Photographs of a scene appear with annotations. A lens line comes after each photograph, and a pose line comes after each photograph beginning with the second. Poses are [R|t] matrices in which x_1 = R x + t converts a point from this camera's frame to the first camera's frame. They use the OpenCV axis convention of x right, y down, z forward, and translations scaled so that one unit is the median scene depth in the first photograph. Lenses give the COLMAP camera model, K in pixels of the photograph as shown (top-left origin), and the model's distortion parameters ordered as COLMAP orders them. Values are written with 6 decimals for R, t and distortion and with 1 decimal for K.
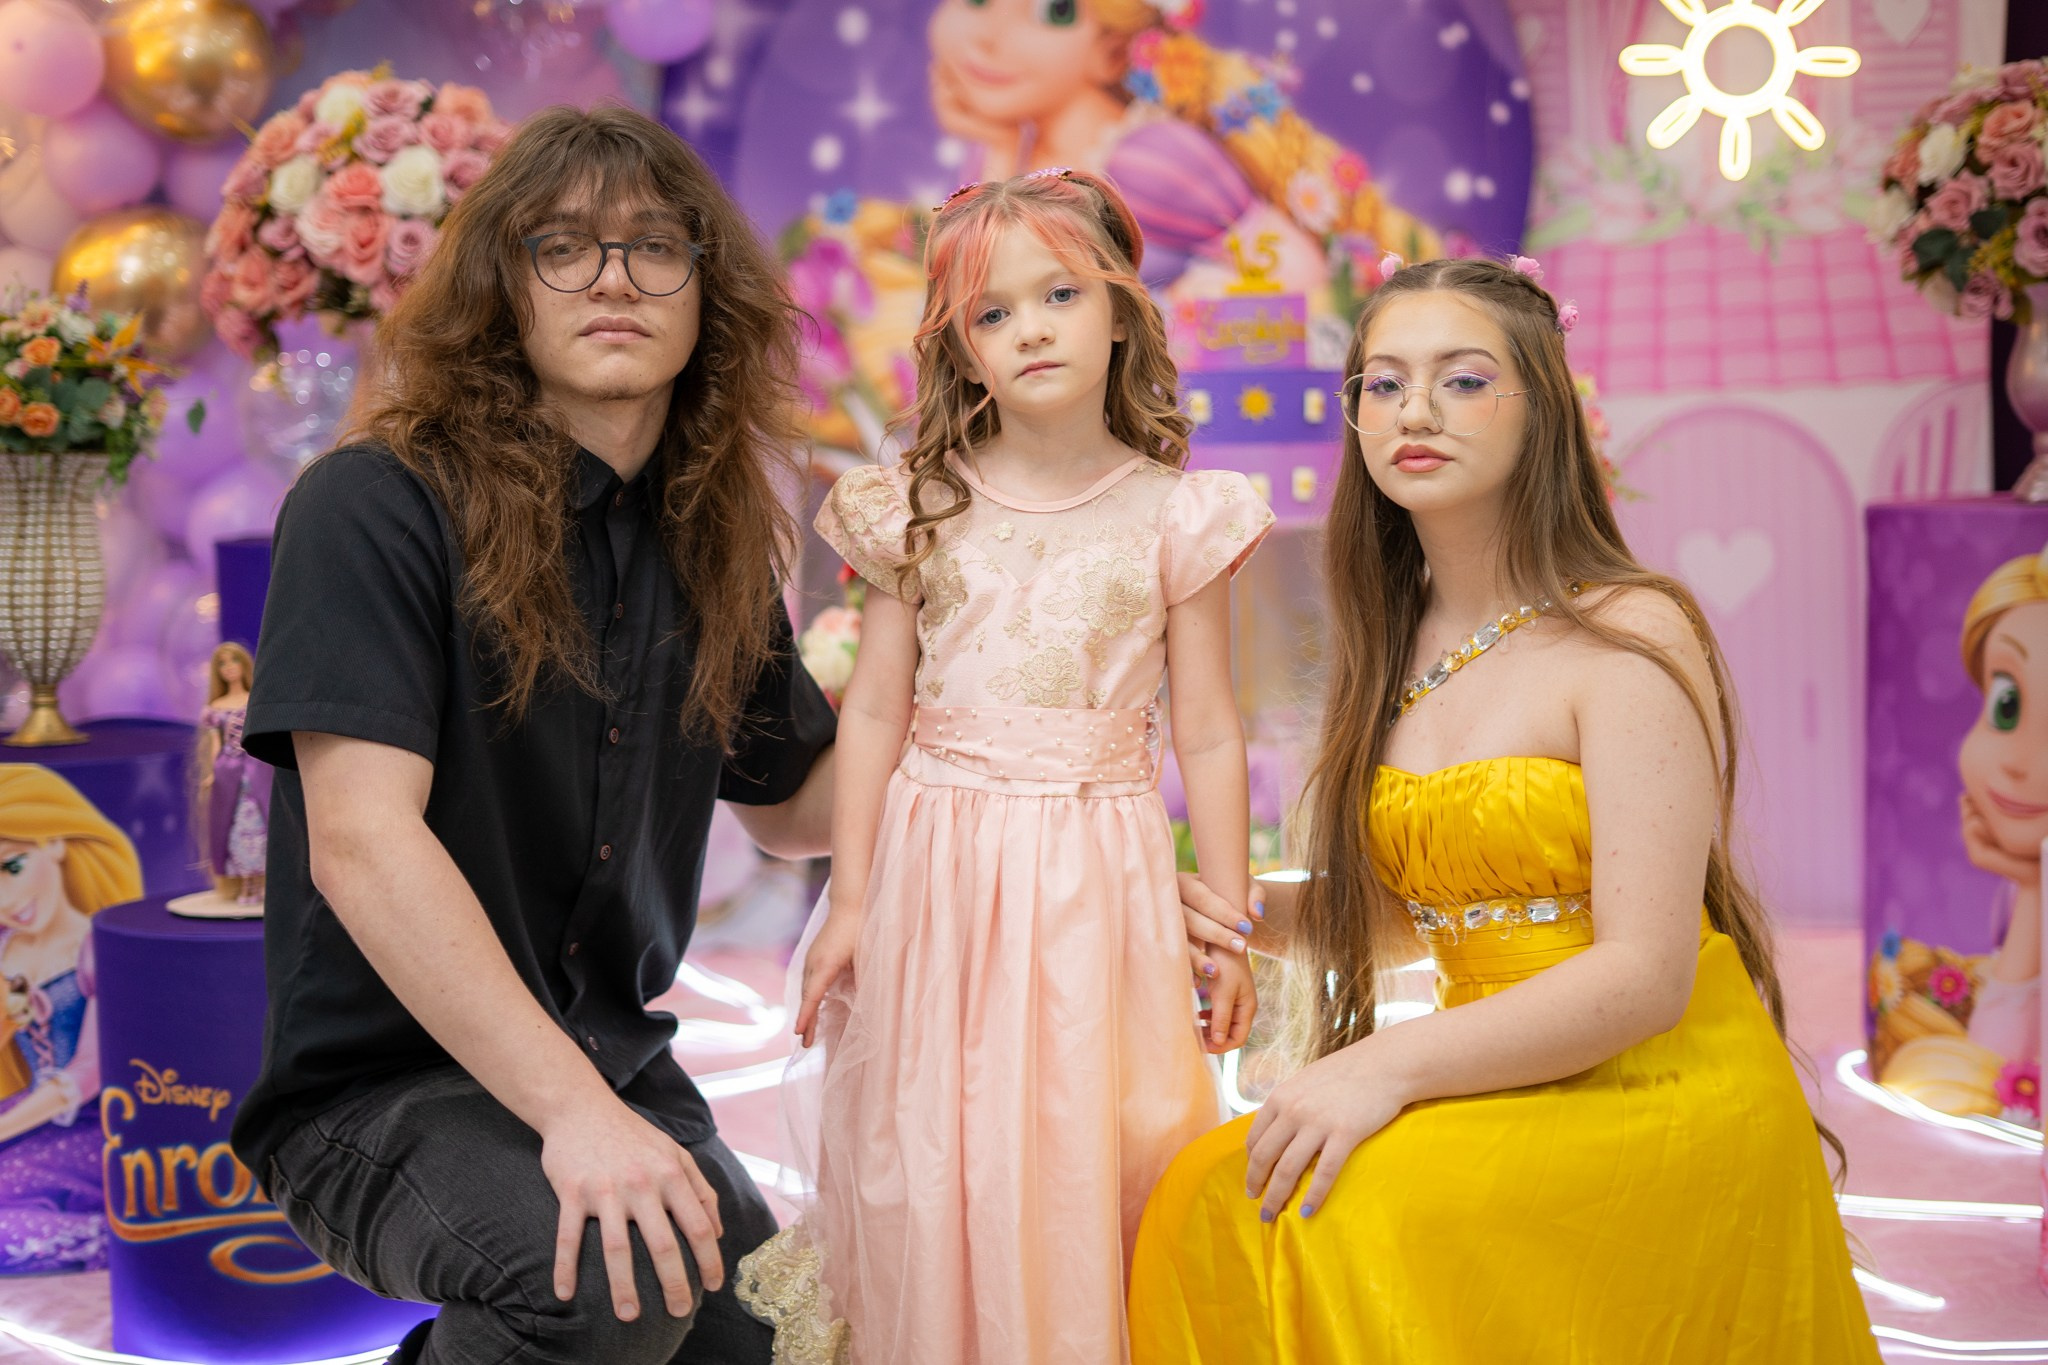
lens RADIAL K [[3066.5, 0, 1033.9], [0, 3066.5, 684.9], [0, 0, 1]] dist [-0.027165, -0.053645]
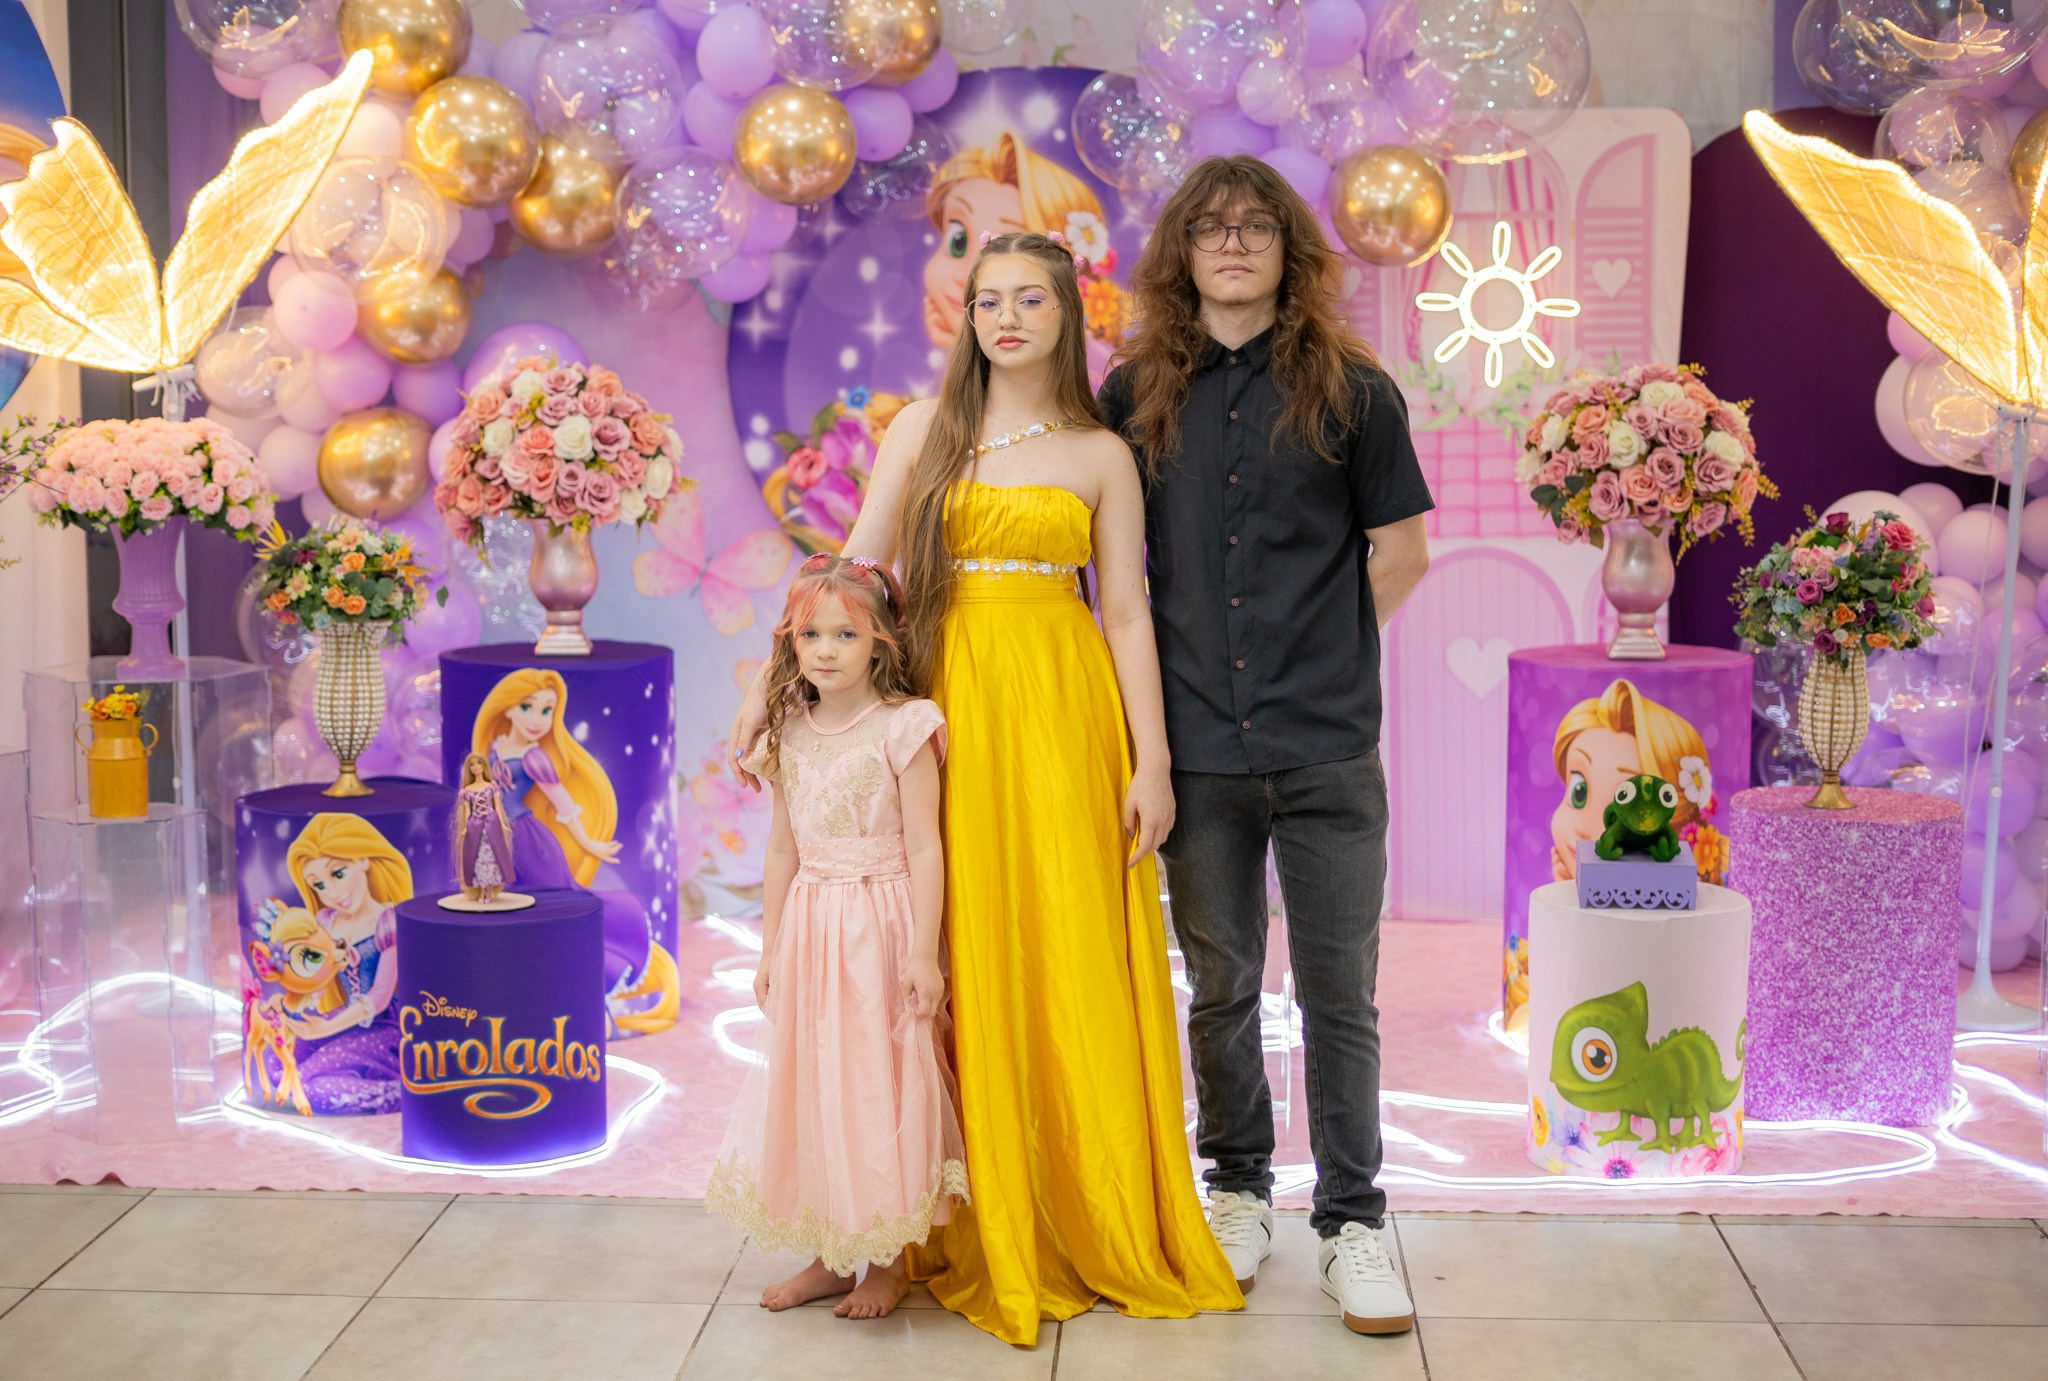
lens RADIAL K [[3130.5, 0, 1002.0], [0, 3130.5, 719.5], [0, 0, 1]] dist [-0.029522, -0.024271]
pose [[0.999163, 0.021974, -0.034493, 0.076275], [-0.020714, 0.999120, 0.036474, -0.082257], [0.035264, -0.035729, 0.998739, -0.604720]]
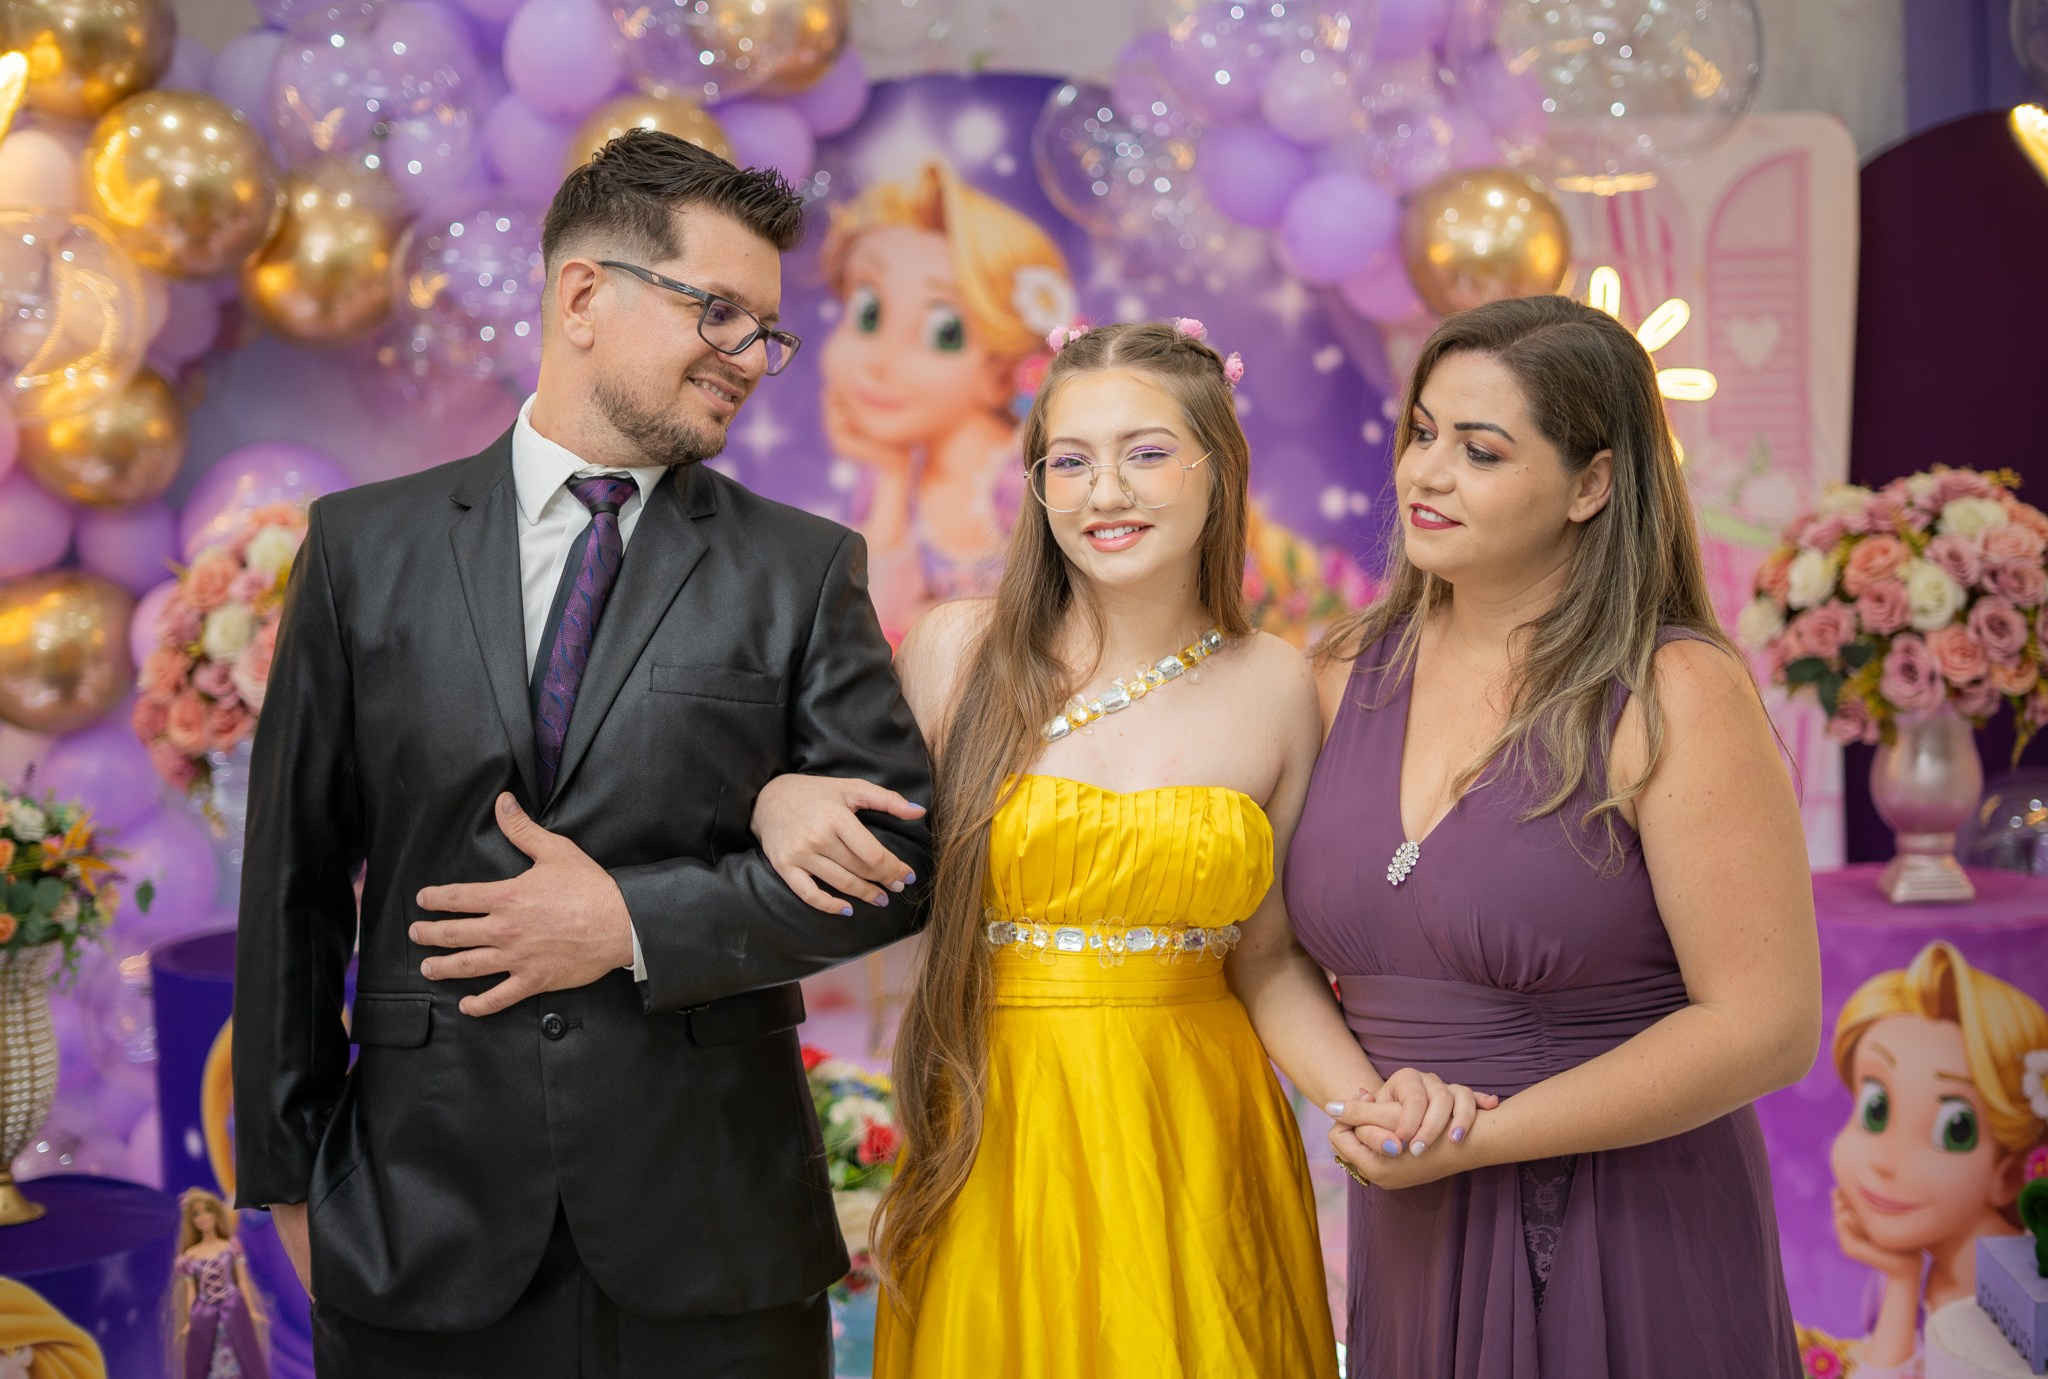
lens RADIAL K [[3020.5, 0, 1026.8], [0, 3020.5, 683.7], [0, 0, 1]] dist [-0.036562, 0.041433]
pose [[0.998323, -0.012125, 0.056613, -0.032281], [0.011547, 0.999878, 0.010538, -0.153543], [-0.056734, -0.009866, 0.998341, -0.022548]]
